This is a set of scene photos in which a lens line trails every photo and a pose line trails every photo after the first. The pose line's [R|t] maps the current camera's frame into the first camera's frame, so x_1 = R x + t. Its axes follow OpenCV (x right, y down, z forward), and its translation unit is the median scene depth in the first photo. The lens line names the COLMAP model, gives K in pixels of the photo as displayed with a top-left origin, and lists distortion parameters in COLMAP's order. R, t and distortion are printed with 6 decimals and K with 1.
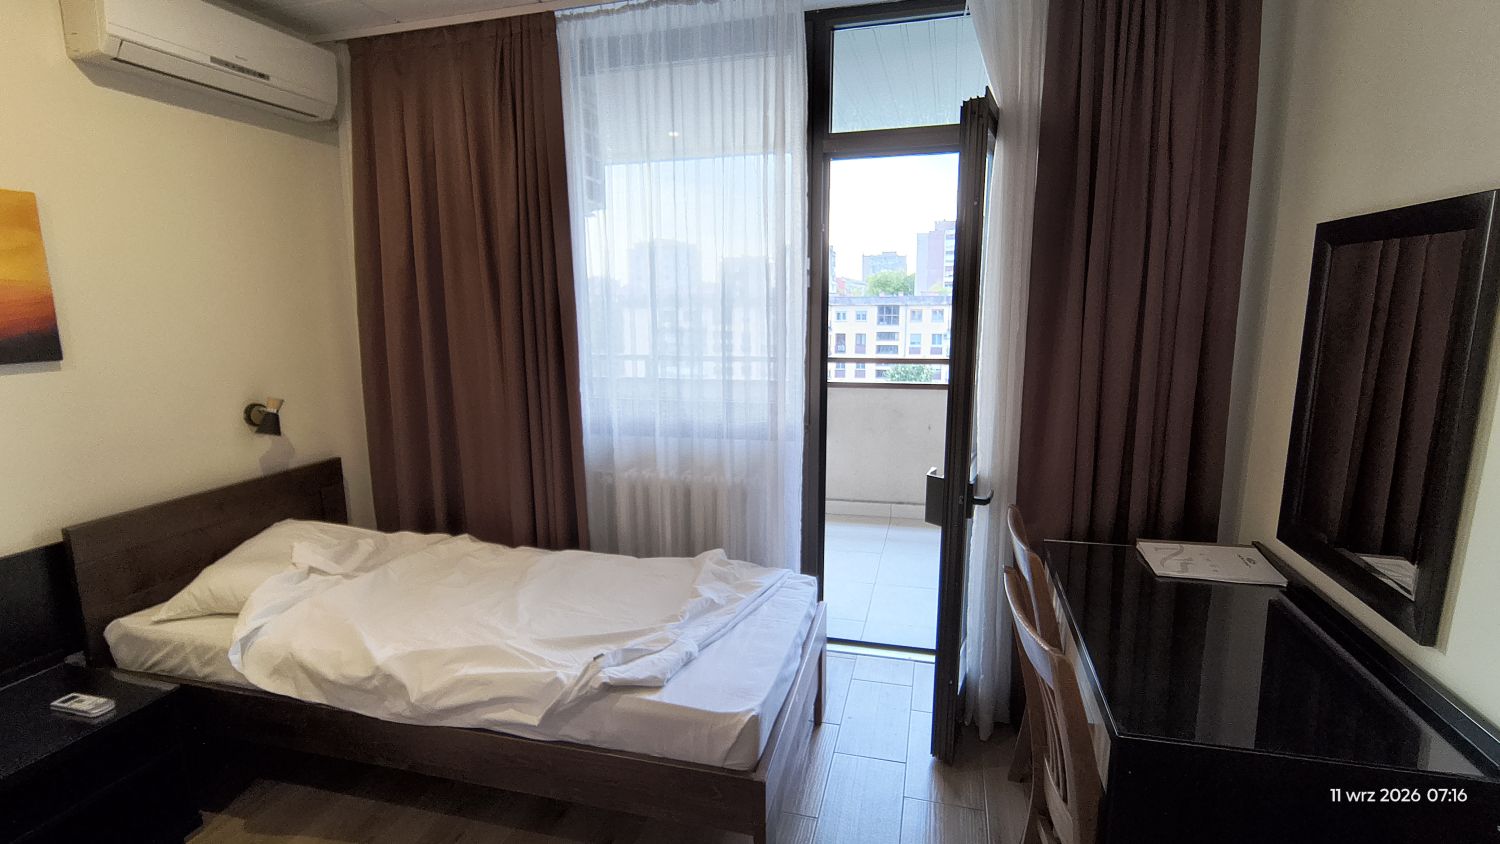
lens RADIAL K [[698.2, 0, 751.5], [0, 698.2, 419.5], [0, 0, 1]] dist [-0.016377, 0.007365]
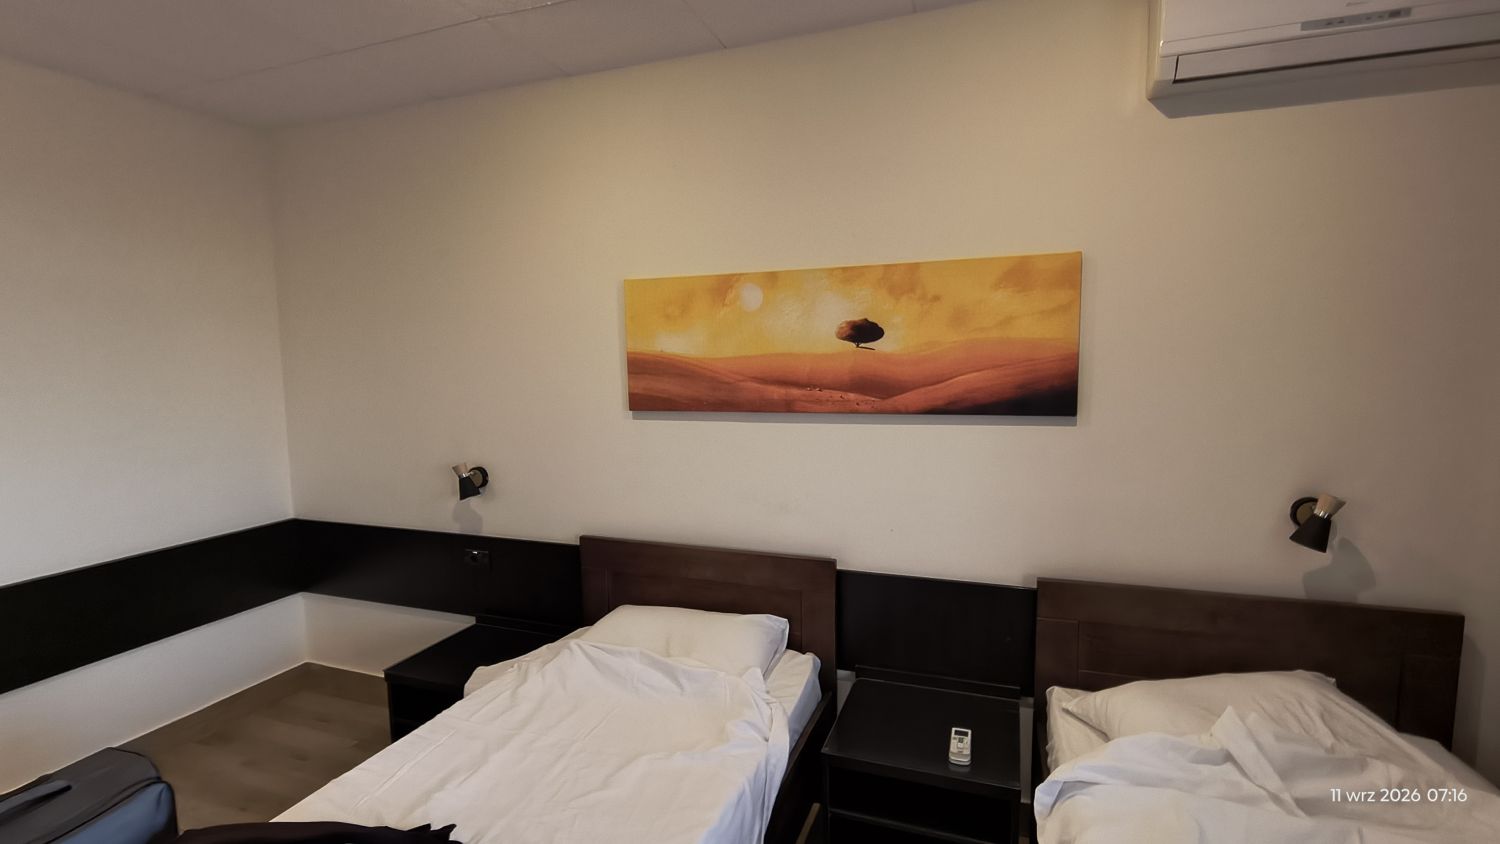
lens RADIAL K [[698.2, 0, 752.1], [0, 698.2, 427.2], [0, 0, 1]] dist [-0.016377, 0.007365]
pose [[-0.081913, 0.106239, -0.990961, 0.034170], [-0.153530, 0.981089, 0.117871, -0.110221], [0.984743, 0.161797, -0.064053, 0.575282]]
